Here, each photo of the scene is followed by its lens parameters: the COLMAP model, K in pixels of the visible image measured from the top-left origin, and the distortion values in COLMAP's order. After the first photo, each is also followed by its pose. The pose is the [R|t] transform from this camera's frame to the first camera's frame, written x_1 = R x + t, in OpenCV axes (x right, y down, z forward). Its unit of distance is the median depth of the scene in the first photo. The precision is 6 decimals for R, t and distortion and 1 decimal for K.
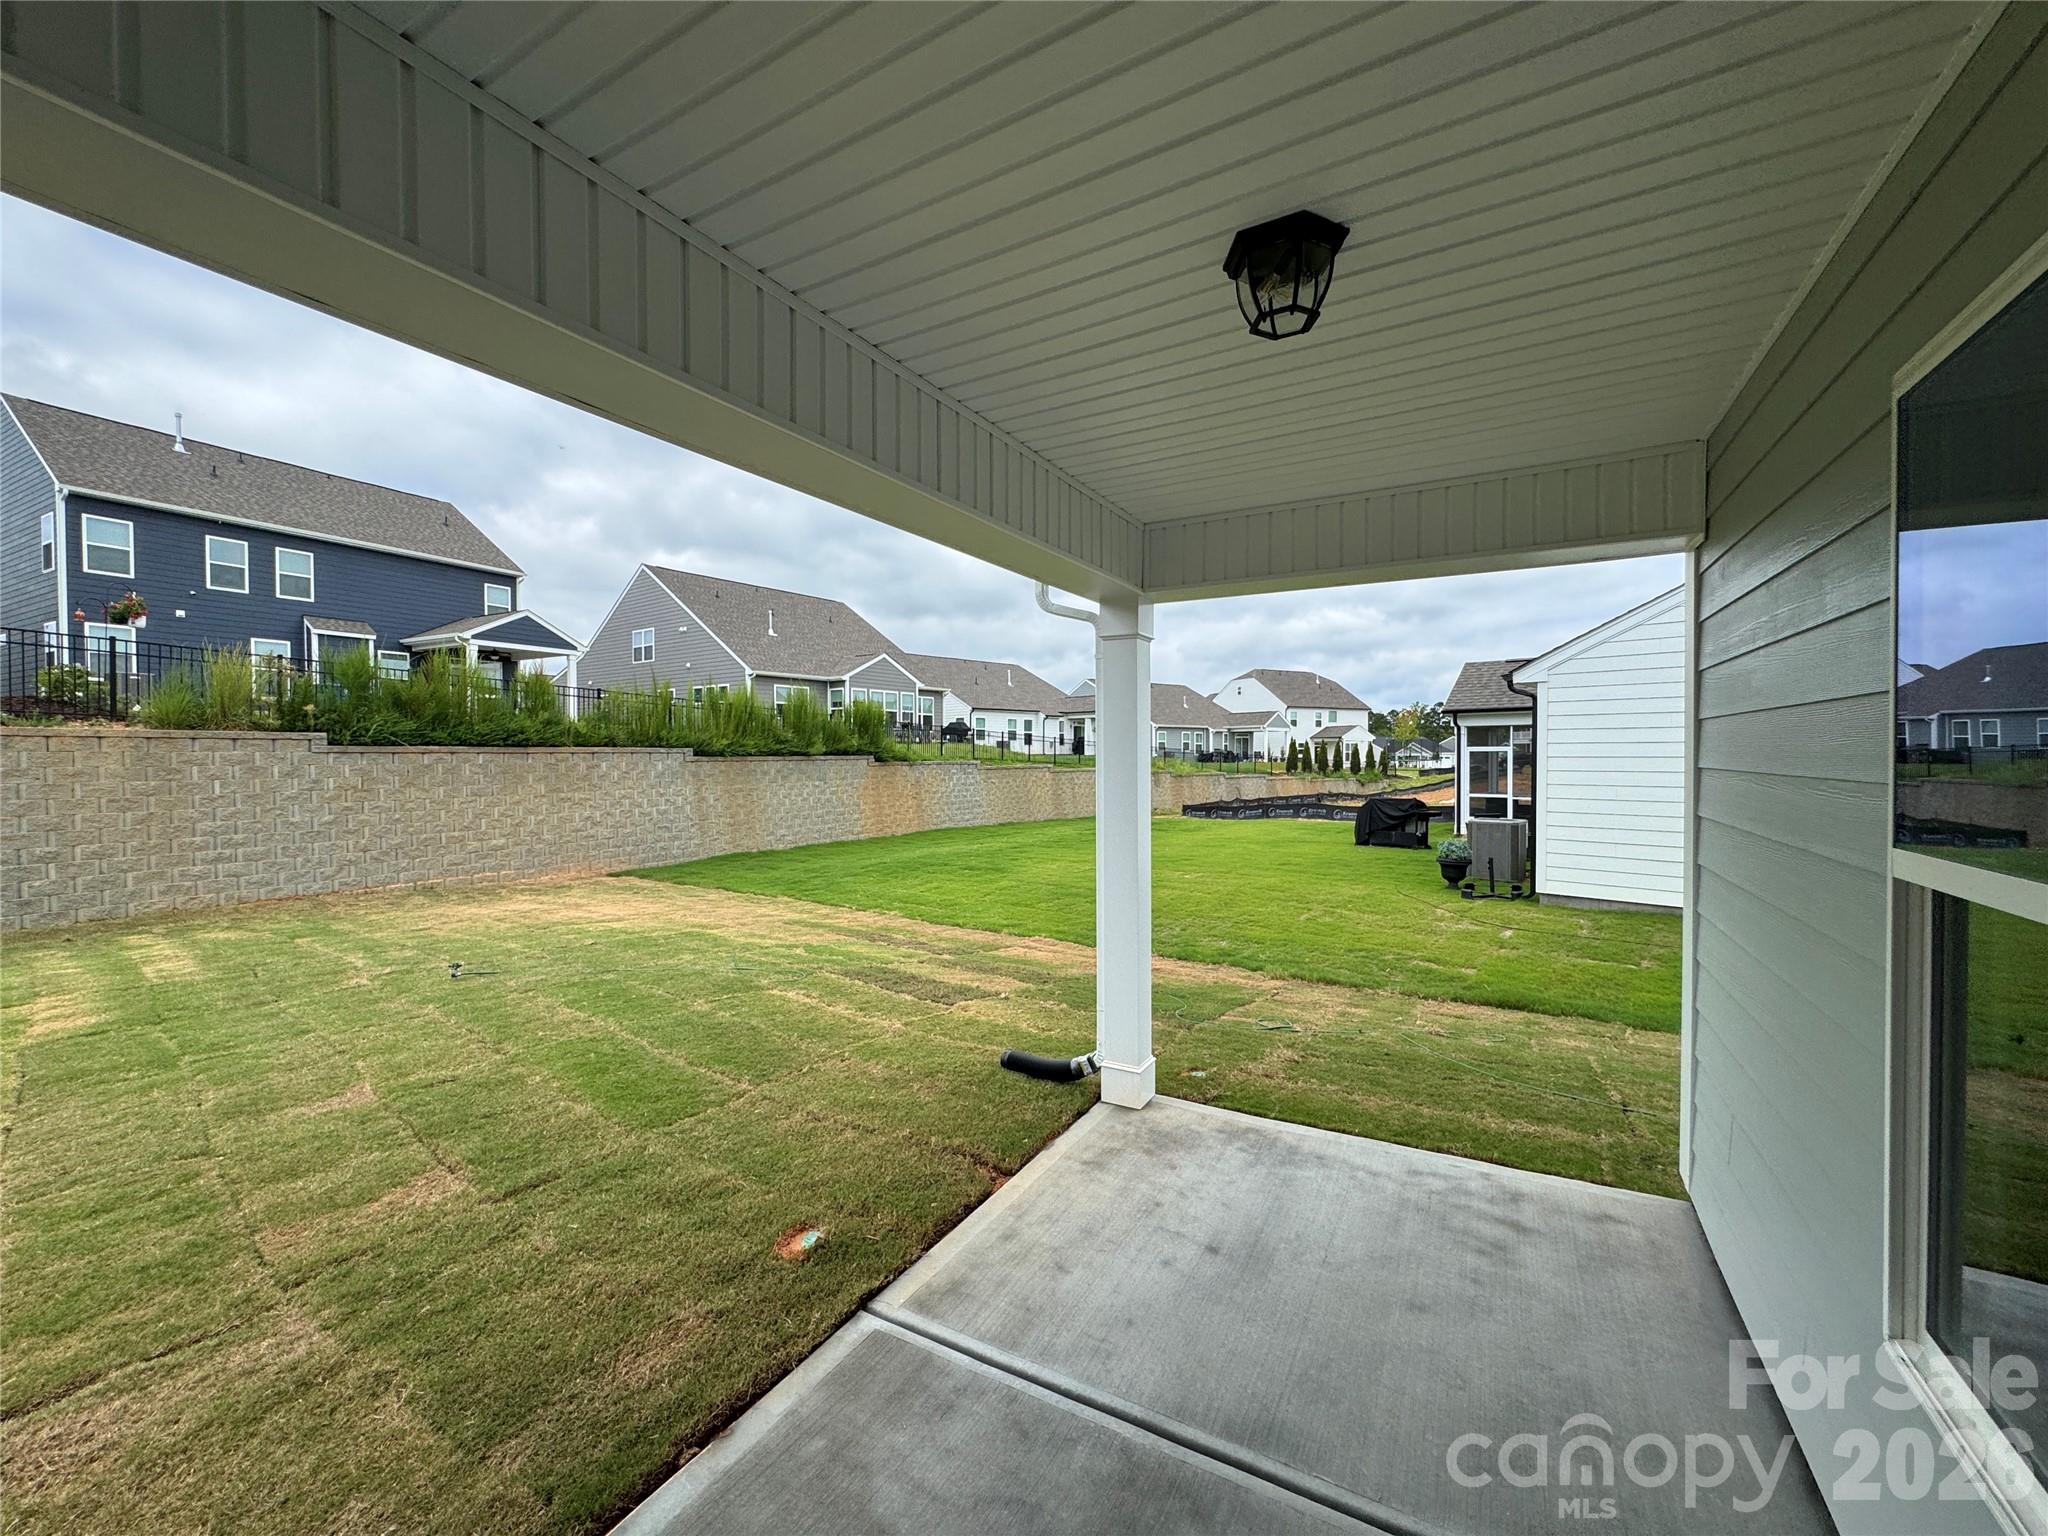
lens RADIAL K [[820.1, 0, 1024.0], [0, 820.1, 768.0], [0, 0, 1]] dist [-0.003979, 0.000097]
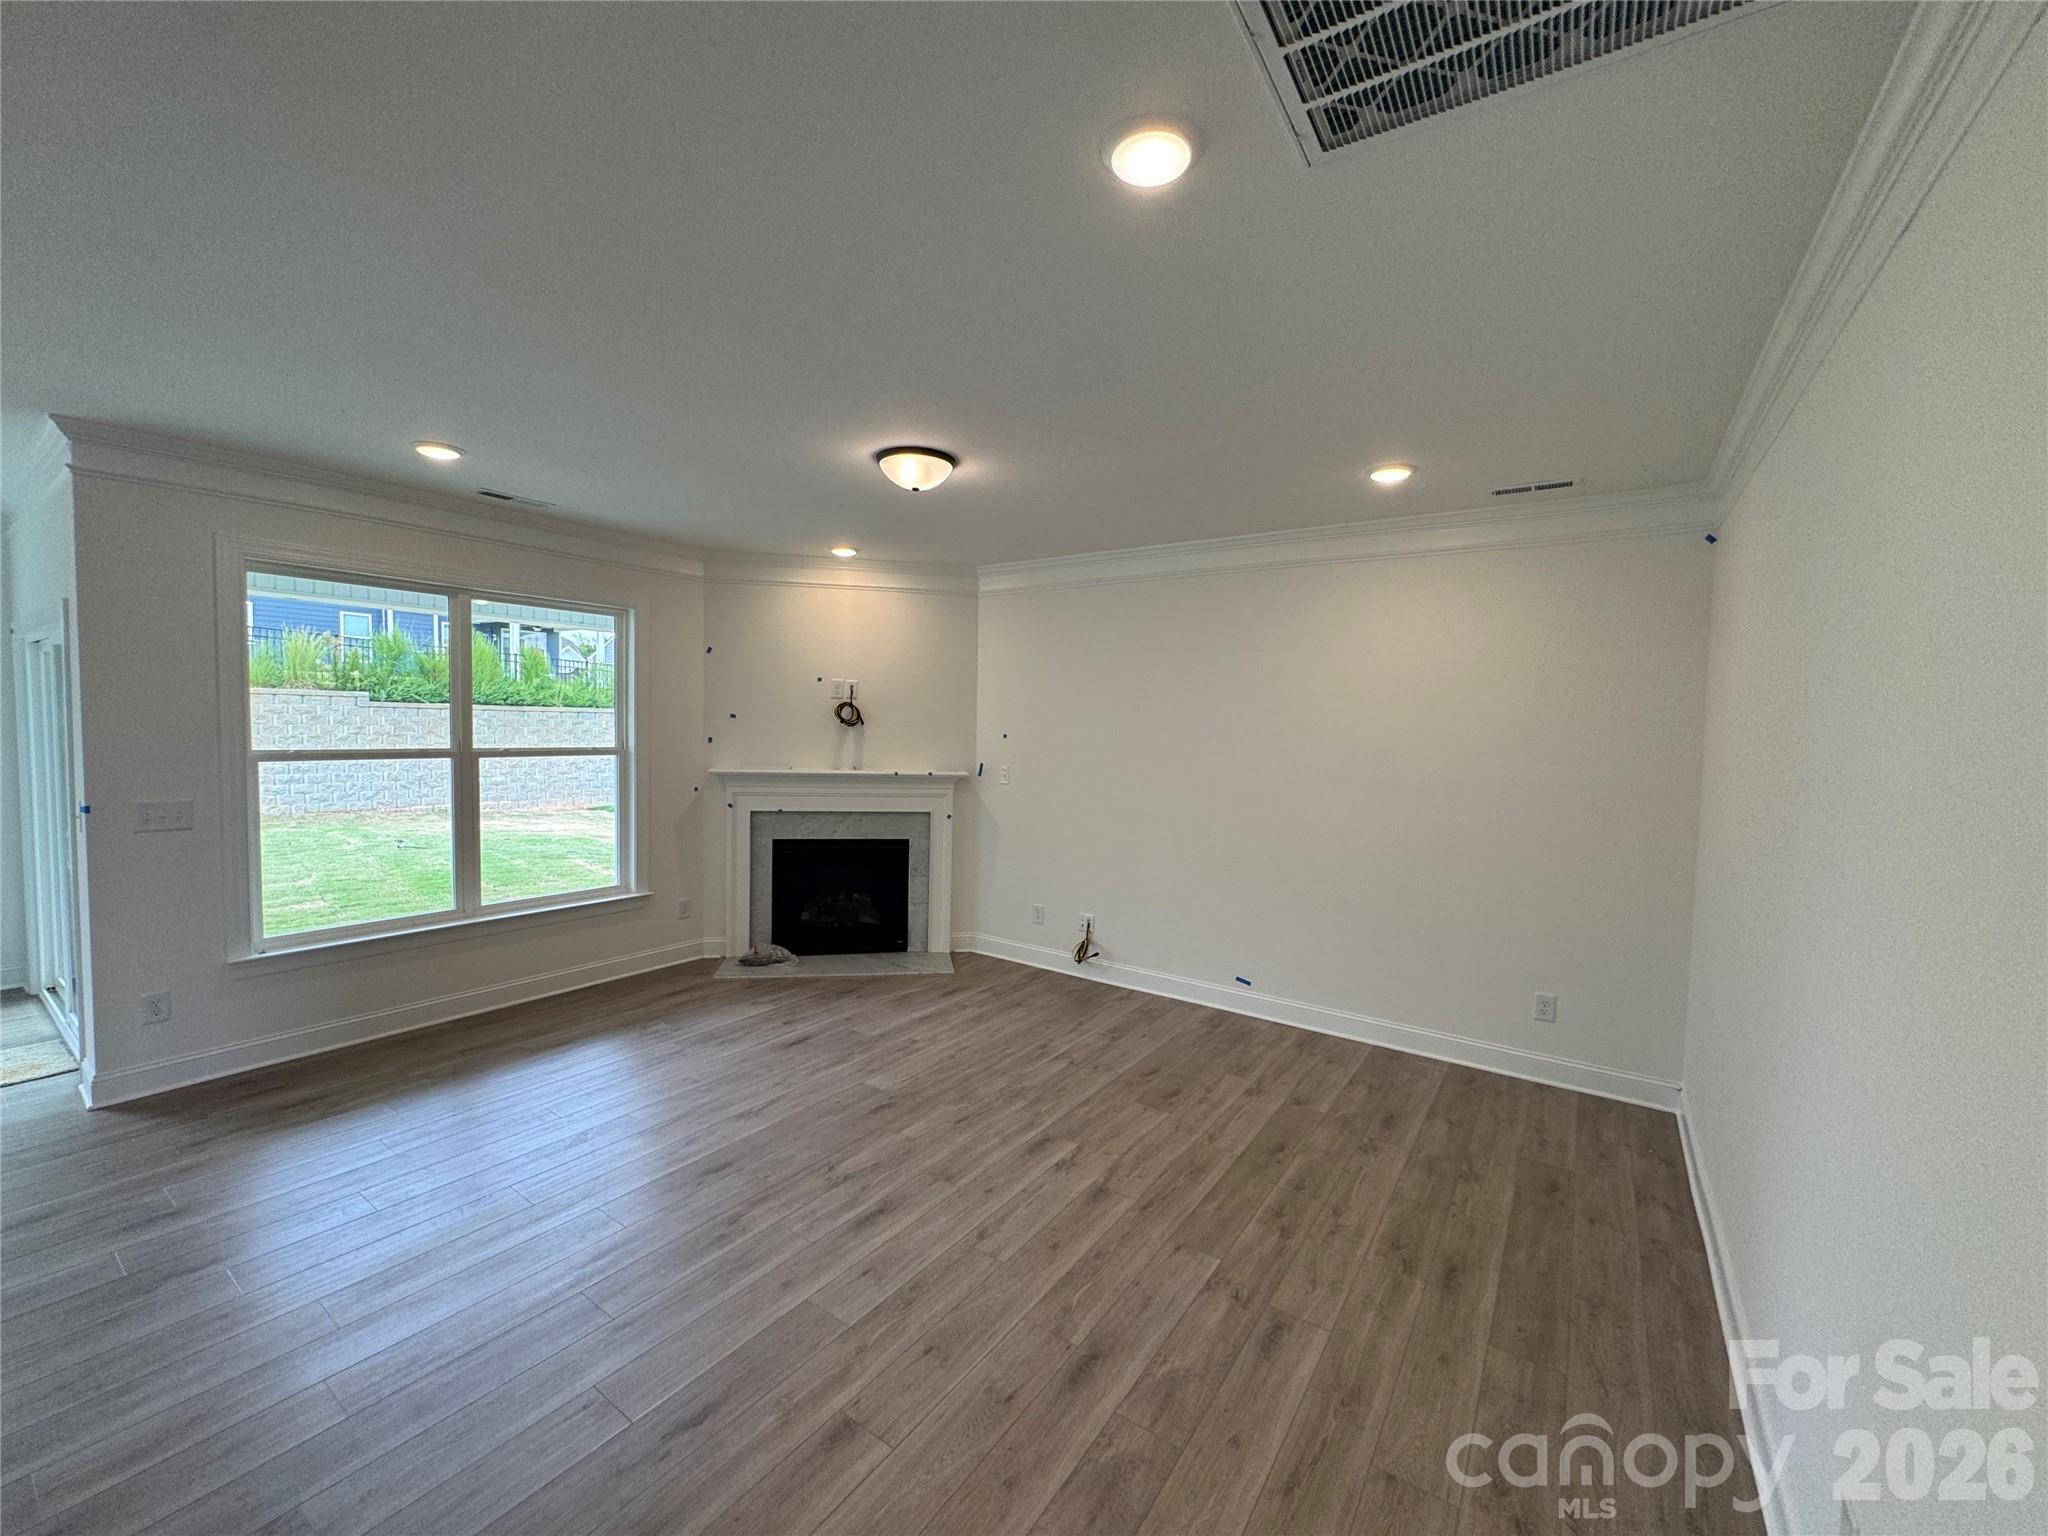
lens RADIAL K [[818.6, 0, 1030.7], [0, 818.6, 763.0], [0, 0, 1]] dist [-0.009953, 0.000049]
pose [[0.996522, 0.031167, -0.077278, 0.340809], [-0.028906, 0.999126, 0.030200, 0.001992], [0.078152, -0.027861, 0.996552, -0.255476]]
